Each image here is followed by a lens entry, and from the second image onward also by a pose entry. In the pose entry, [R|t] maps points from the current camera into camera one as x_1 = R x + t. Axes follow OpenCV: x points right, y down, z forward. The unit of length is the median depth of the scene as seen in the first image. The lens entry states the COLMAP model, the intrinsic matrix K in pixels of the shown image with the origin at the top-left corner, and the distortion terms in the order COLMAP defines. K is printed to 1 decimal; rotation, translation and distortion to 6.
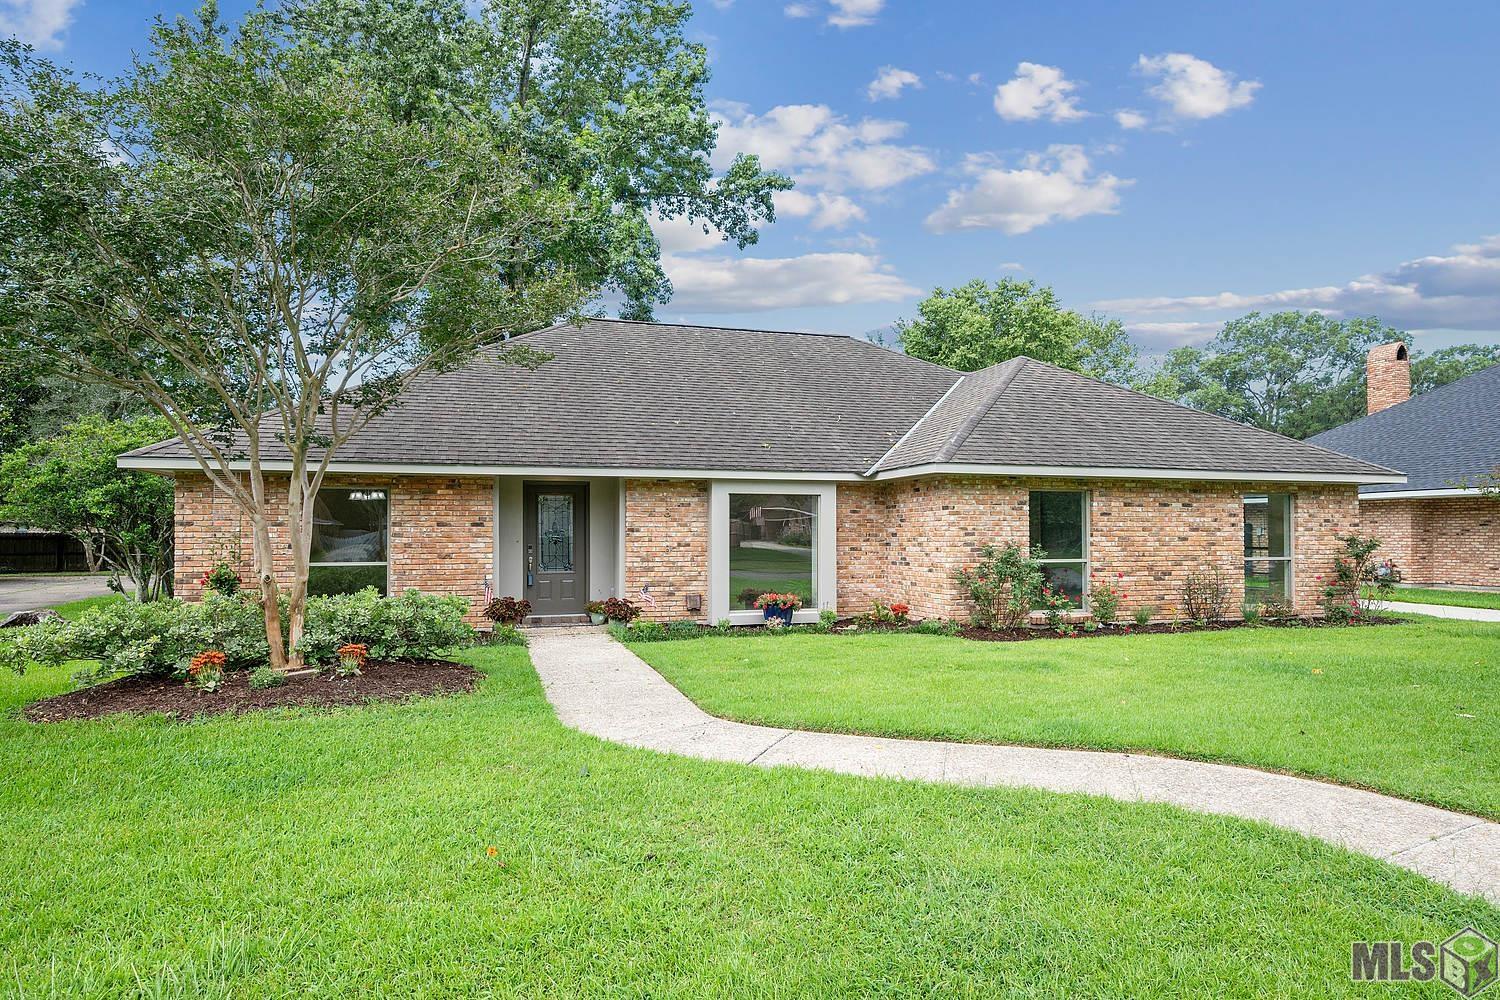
lens RADIAL K [[862.5, 0, 757.1], [0, 862.5, 535.7], [0, 0, 1]] dist [-0.000403, 0.002000]
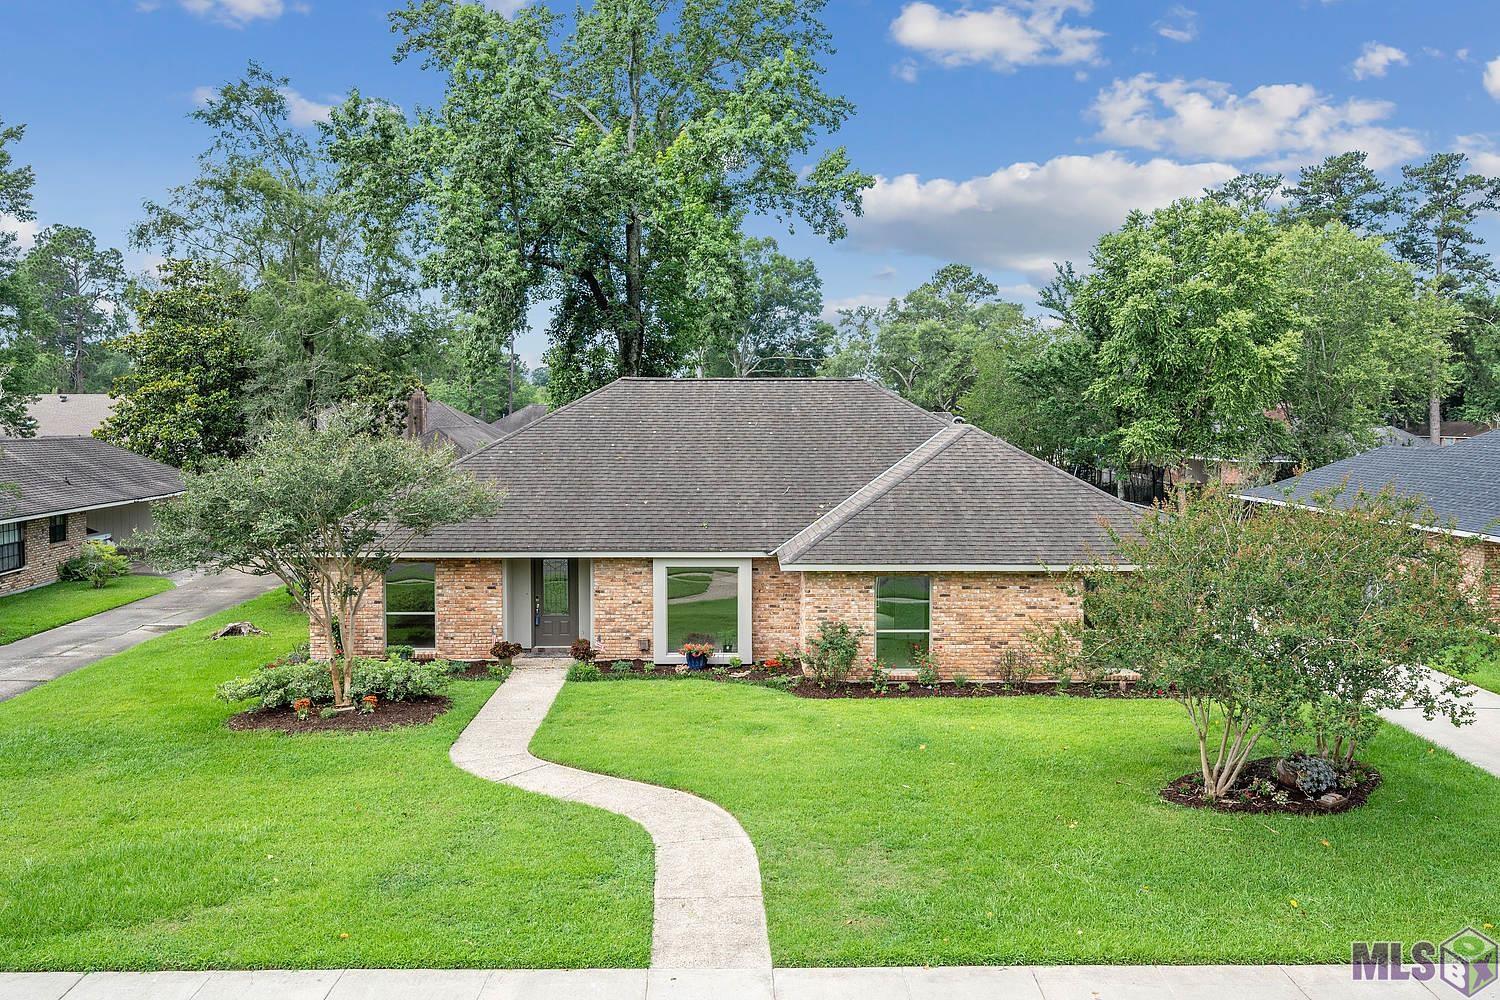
lens RADIAL K [[1129.3, 0, 749.9], [0, 1129.3, 498.0], [0, 0, 1]] dist [0.002627, -0.000681]
pose [[0.959473, 0.020104, -0.281084, 0.593121], [-0.002845, 0.998092, 0.061677, -0.268650], [0.281788, -0.058377, 0.957699, -0.653498]]
